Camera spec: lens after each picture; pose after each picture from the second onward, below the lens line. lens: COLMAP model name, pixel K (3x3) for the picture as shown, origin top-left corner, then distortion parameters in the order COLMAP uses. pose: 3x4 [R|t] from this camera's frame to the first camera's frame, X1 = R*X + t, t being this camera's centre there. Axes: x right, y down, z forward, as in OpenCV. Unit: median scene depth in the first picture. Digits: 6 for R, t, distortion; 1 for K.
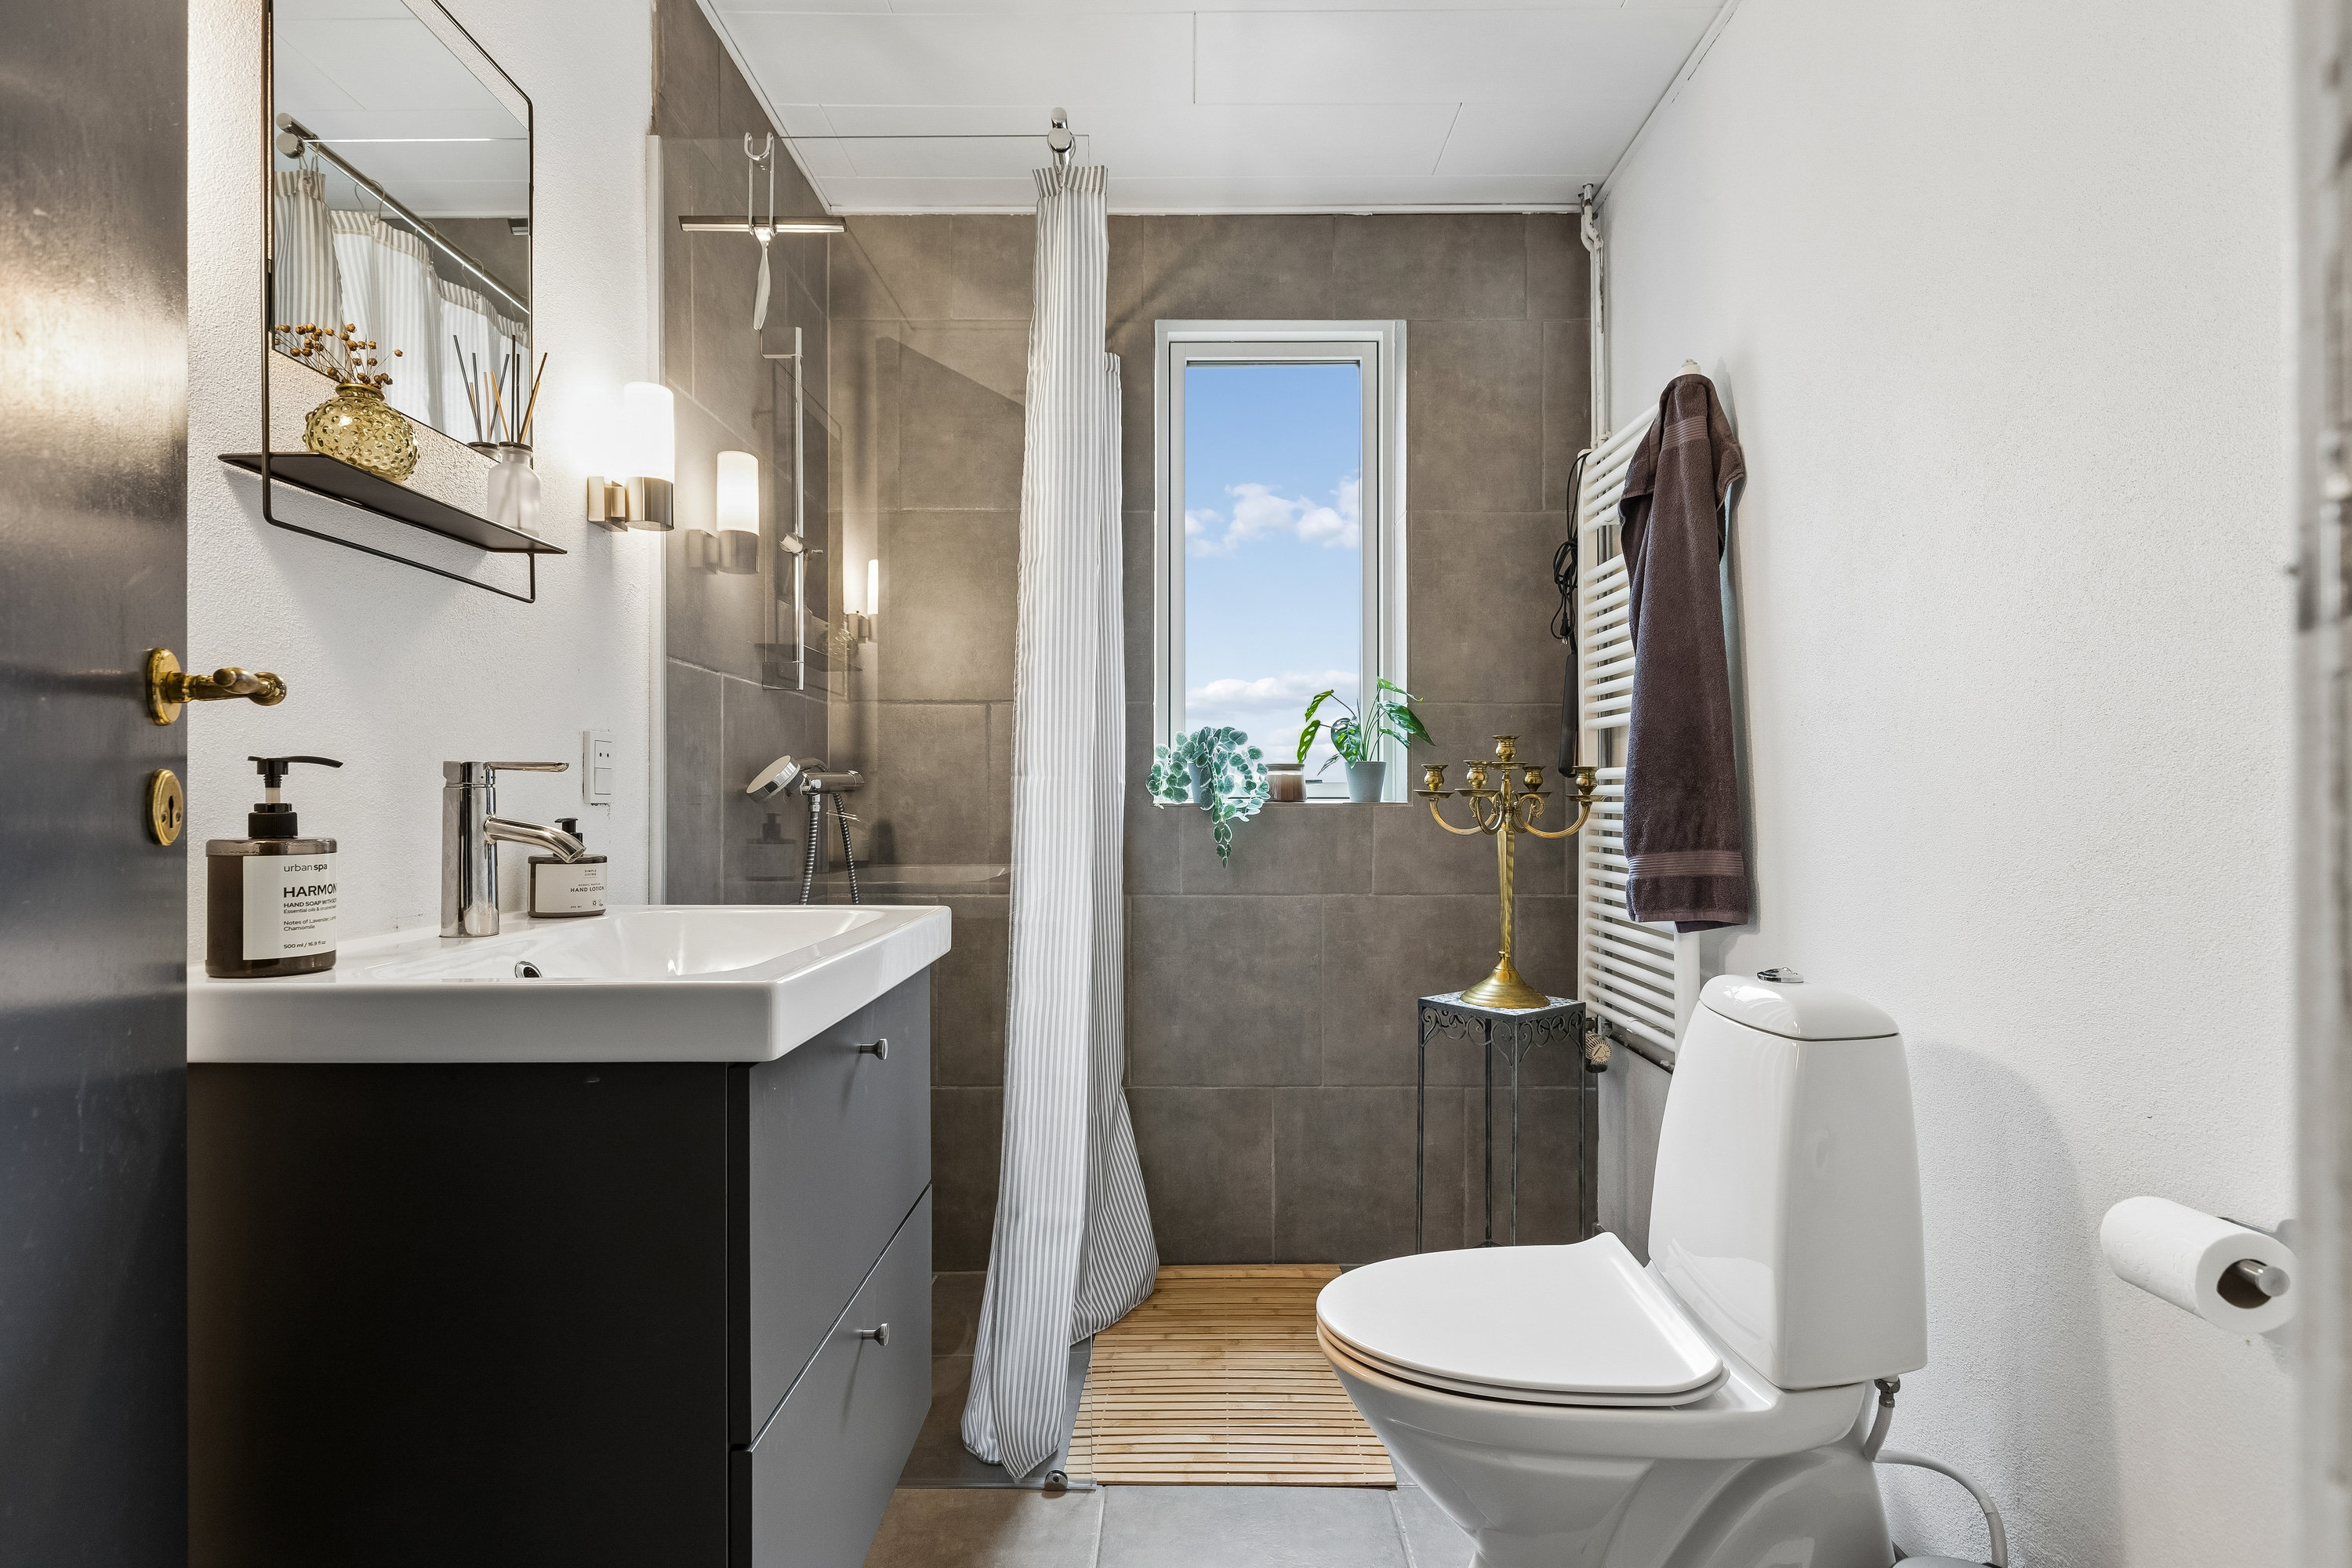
lens RADIAL K [[1138.2, 0, 1185.4], [0, 1138.2, 805.9], [0, 0, 1]] dist [-0.003558, -0.000118]
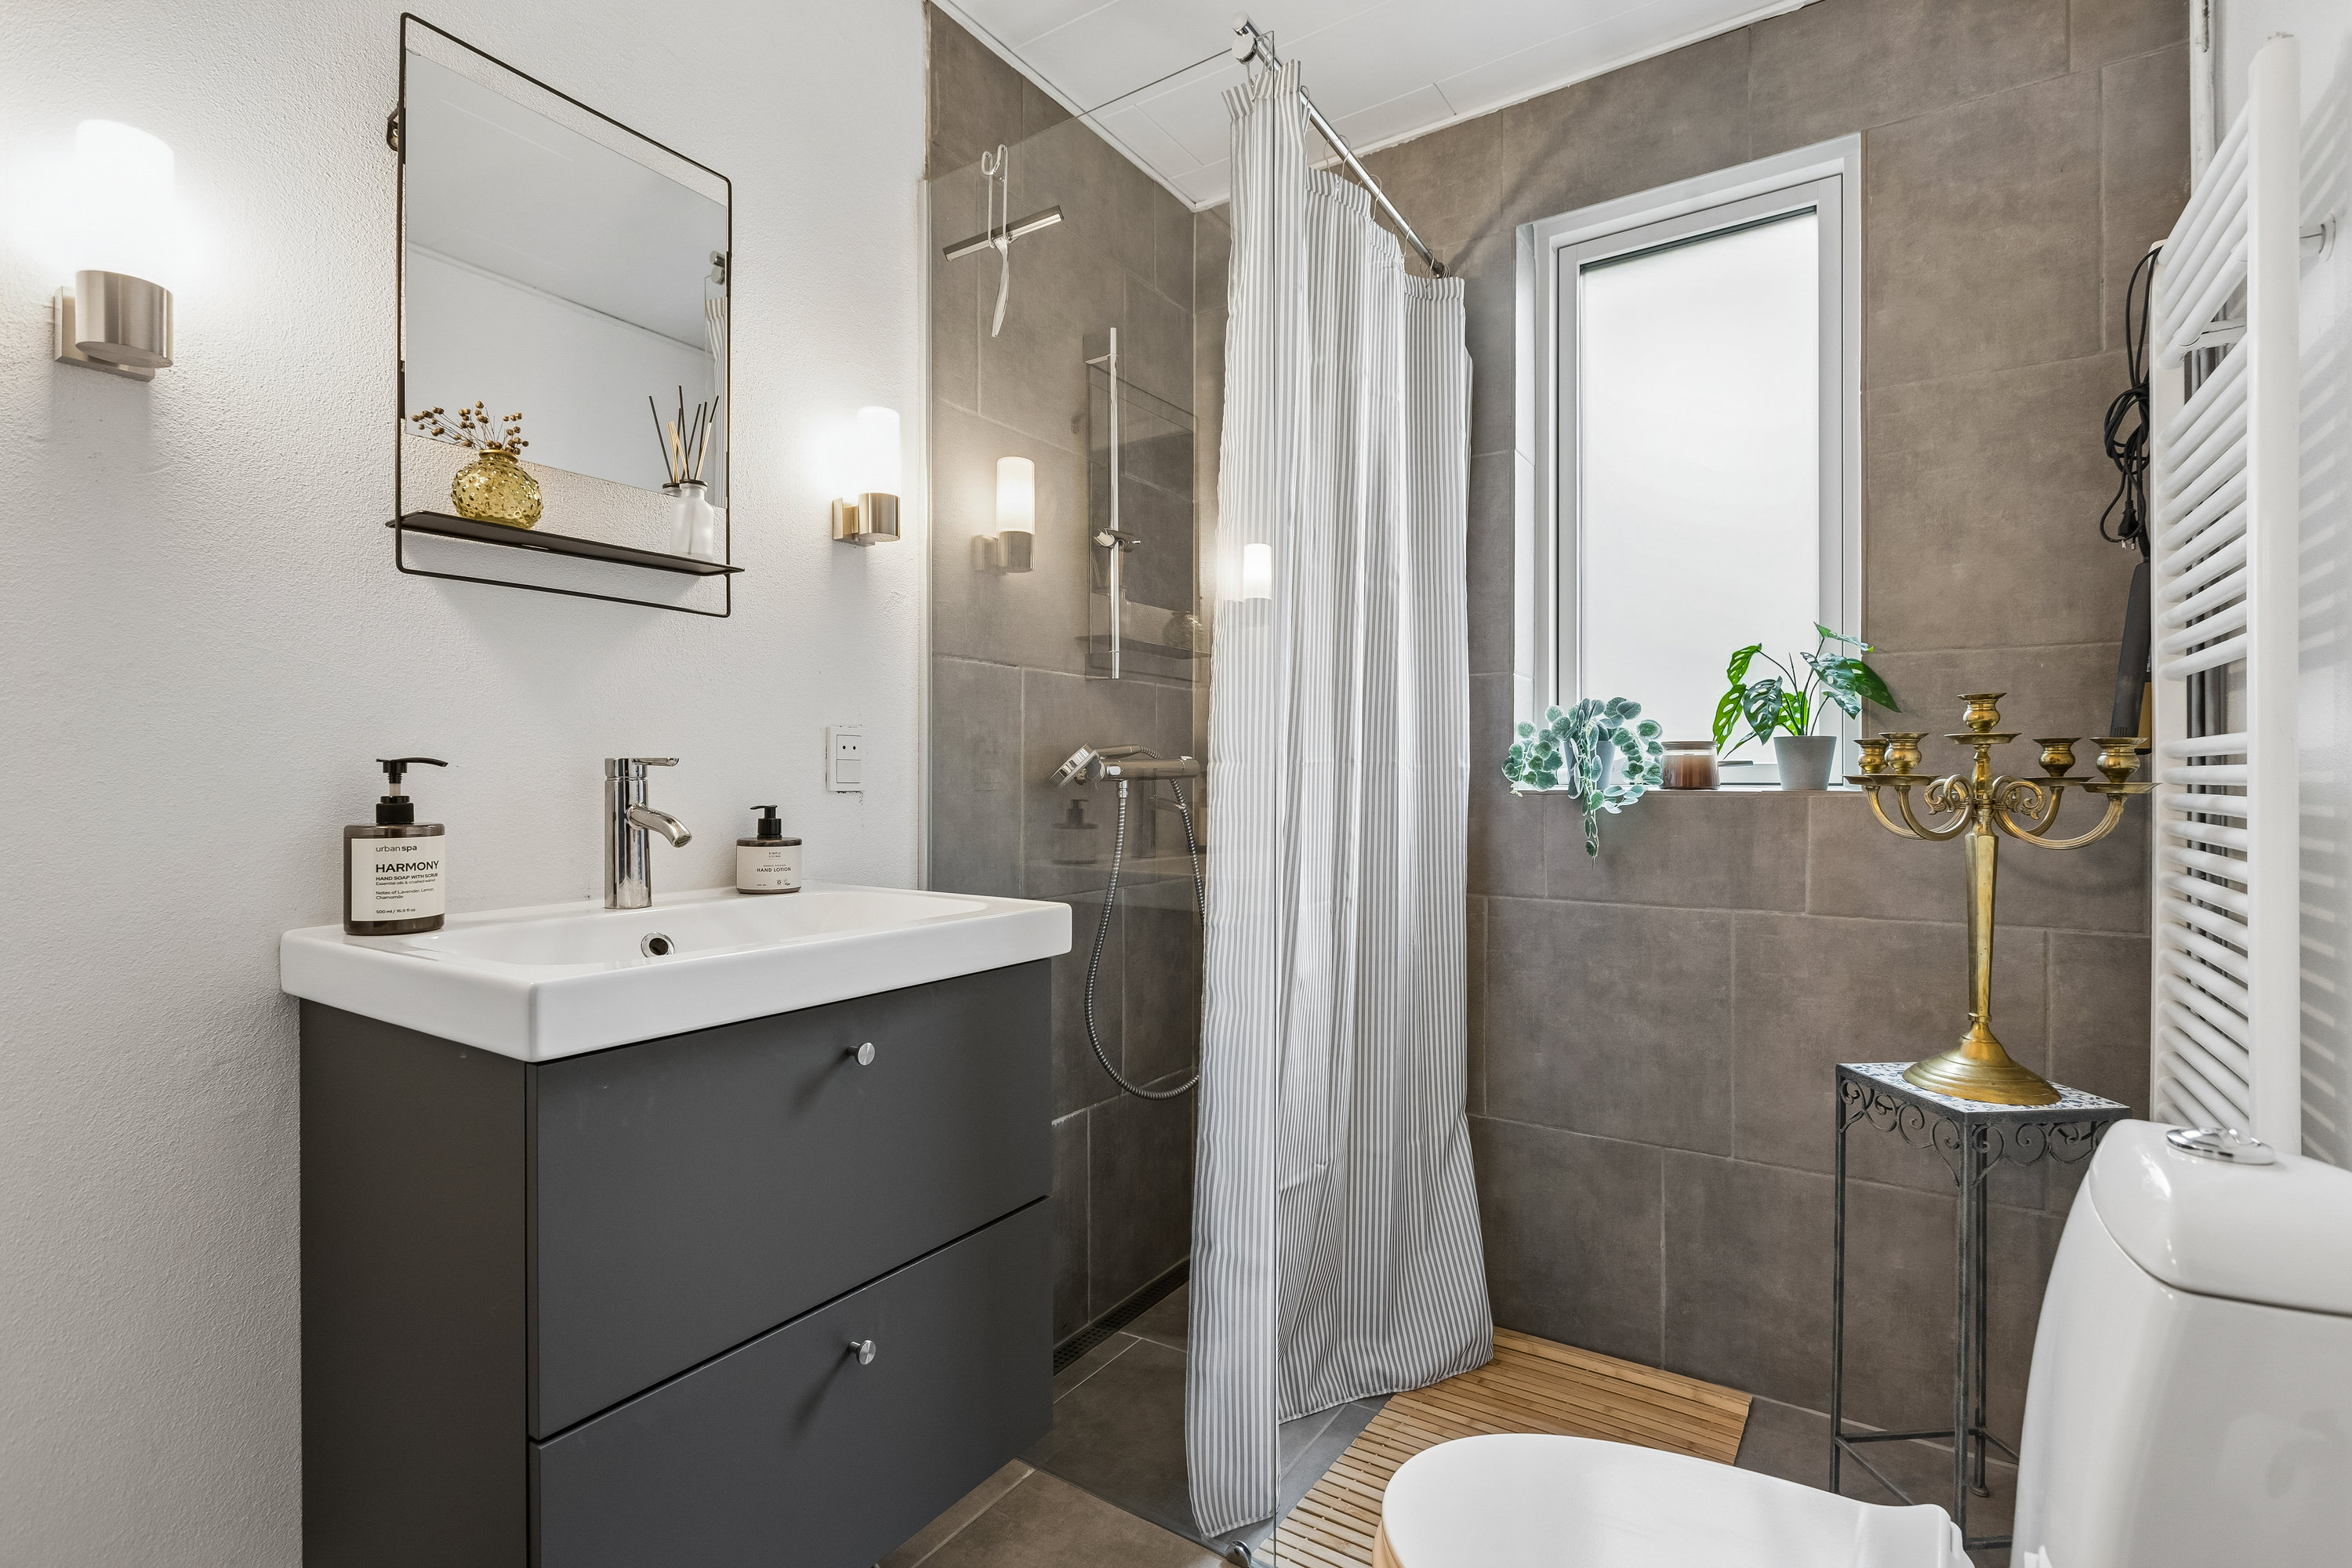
lens RADIAL K [[1091.9, 0, 1180.6], [0, 1091.9, 780.8], [0, 0, 1]] dist [-0.001785, -0.000394]
pose [[0.835336, 0.001017, -0.549738, 0.215119], [-0.002561, 0.999995, -0.002042, -0.006907], [0.549733, 0.003114, 0.835334, 0.175807]]
